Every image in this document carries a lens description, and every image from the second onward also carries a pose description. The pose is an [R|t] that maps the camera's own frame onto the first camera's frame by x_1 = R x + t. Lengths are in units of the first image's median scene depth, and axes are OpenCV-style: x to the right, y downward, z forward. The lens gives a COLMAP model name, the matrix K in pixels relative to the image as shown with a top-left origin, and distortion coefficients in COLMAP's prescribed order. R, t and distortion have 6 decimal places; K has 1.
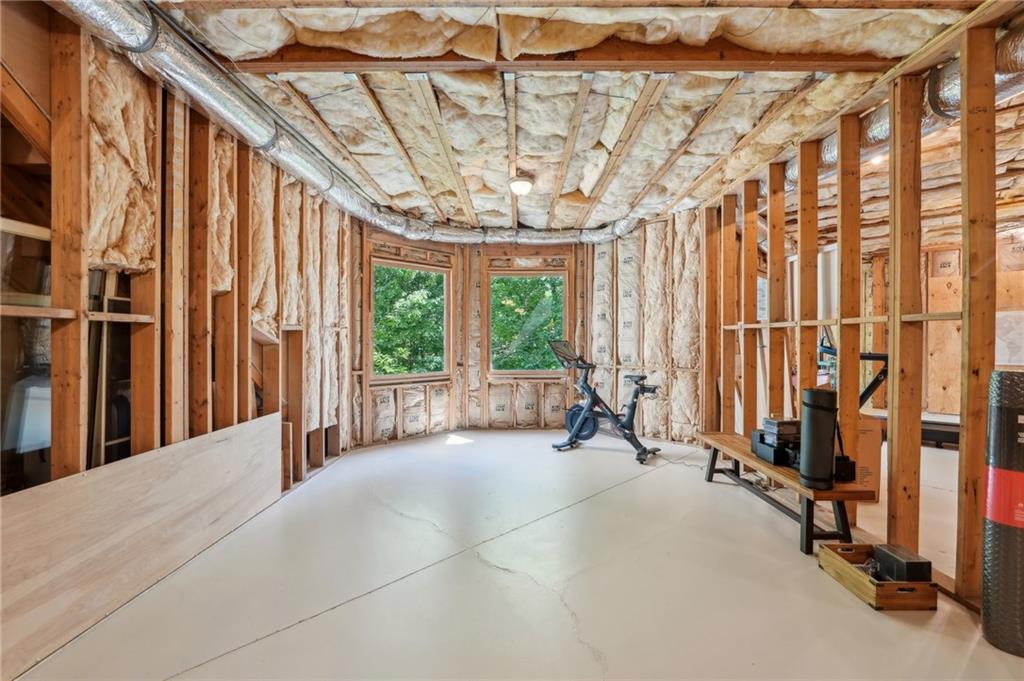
lens RADIAL K [[422.1, 0, 512.0], [0, 422.1, 340.5], [0, 0, 1]] dist [-0.000788, -0.006229]
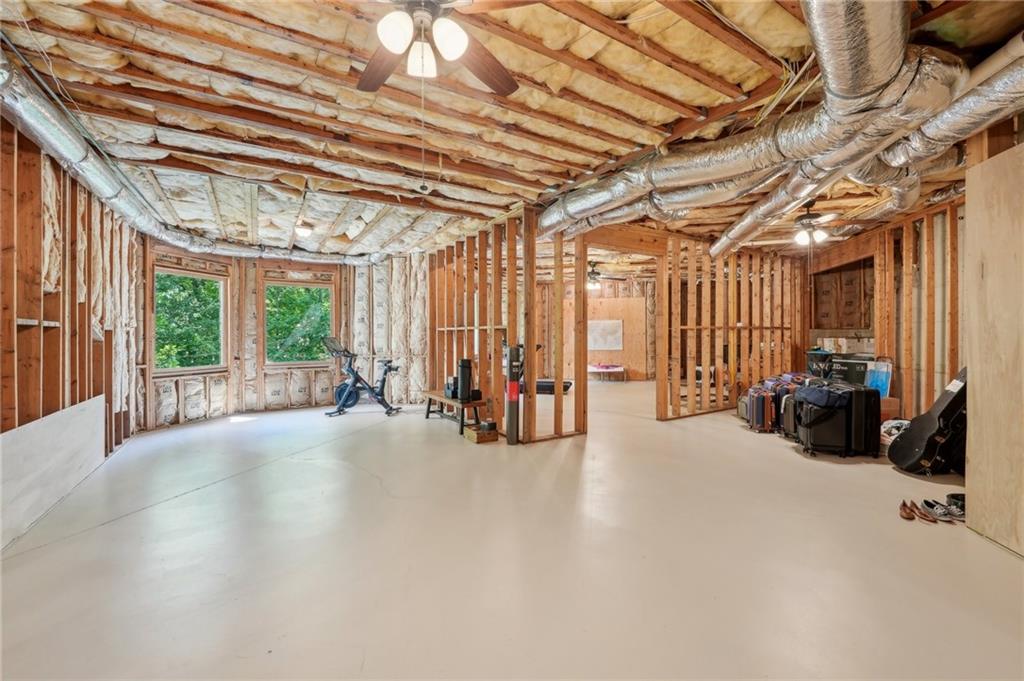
lens RADIAL K [[422.1, 0, 512.0], [0, 422.1, 340.5], [0, 0, 1]] dist [-0.000788, -0.006229]
pose [[0.848530, -0.008163, 0.529085, -0.110917], [0.004400, 0.999955, 0.008371, 0.000830], [-0.529130, -0.004775, 0.848528, -0.480478]]
